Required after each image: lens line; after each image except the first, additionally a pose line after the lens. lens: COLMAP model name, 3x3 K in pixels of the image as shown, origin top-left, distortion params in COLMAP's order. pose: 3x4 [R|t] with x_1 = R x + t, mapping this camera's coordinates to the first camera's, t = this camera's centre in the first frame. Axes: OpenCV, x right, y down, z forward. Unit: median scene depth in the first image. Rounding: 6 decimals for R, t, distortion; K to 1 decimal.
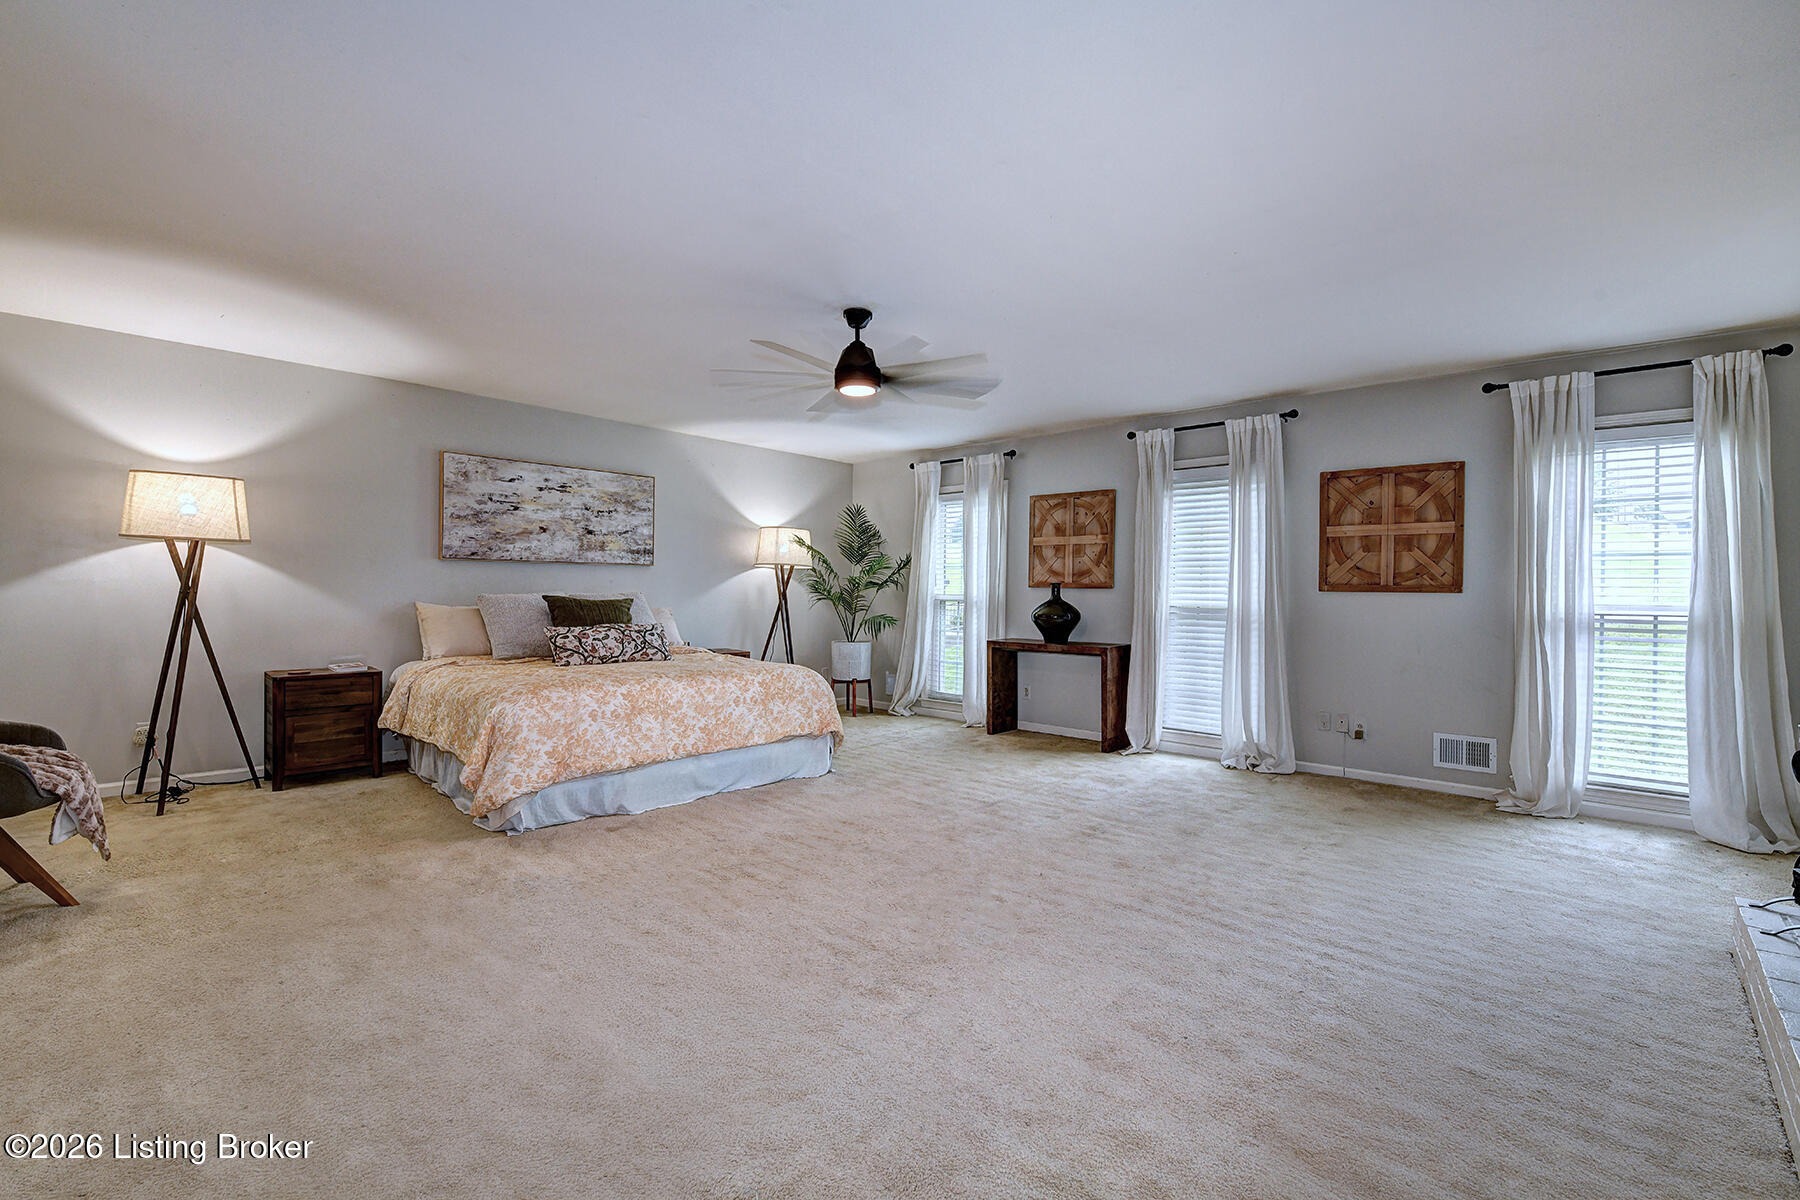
lens RADIAL K [[790.8, 0, 911.0], [0, 790.8, 593.8], [0, 0, 1]] dist [-0.002902, -0.000692]
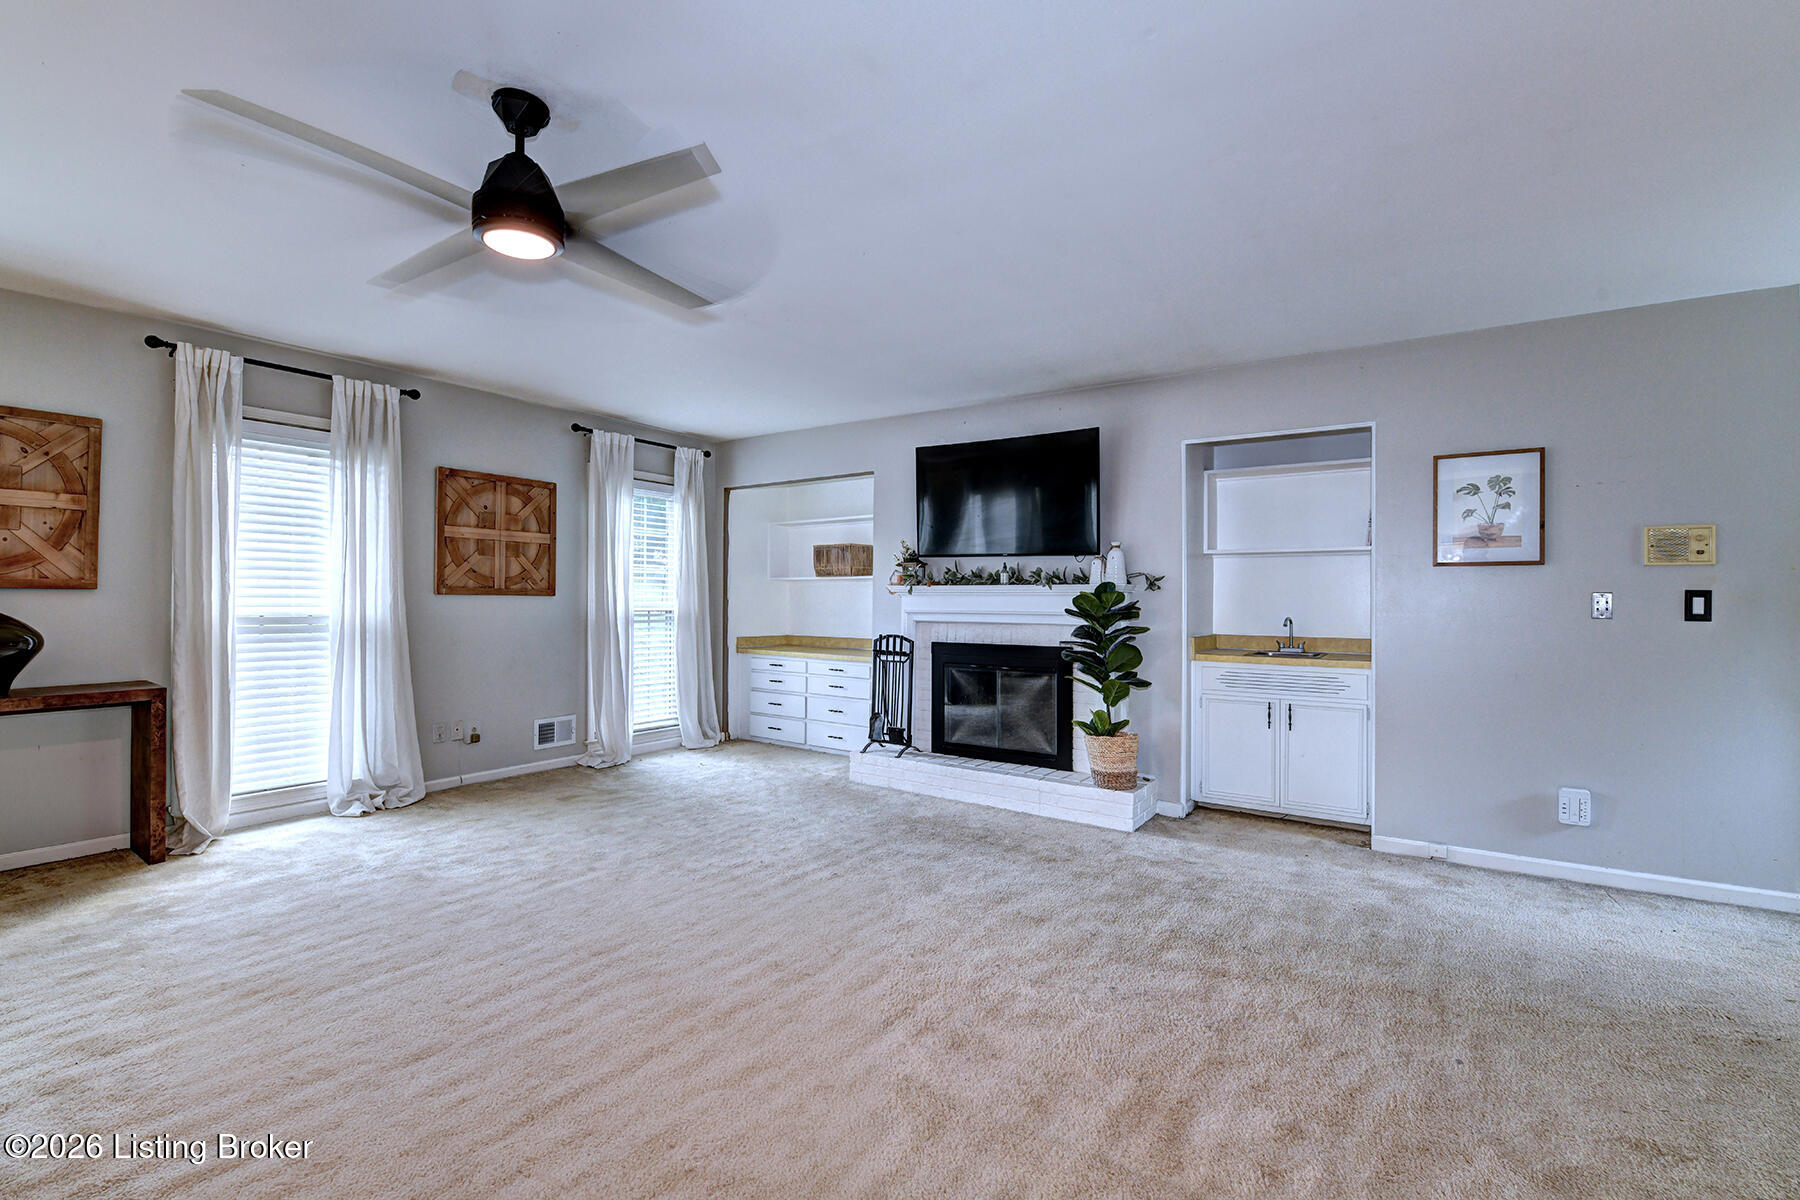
lens RADIAL K [[790.8, 0, 895.5], [0, 790.8, 593.8], [0, 0, 1]] dist [-0.002902, -0.000692]
pose [[-0.121699, -0.003003, 0.992562, -0.486695], [-0.004976, 0.999985, 0.002415, -0.008874], [-0.992555, -0.004645, -0.121712, 0.594496]]
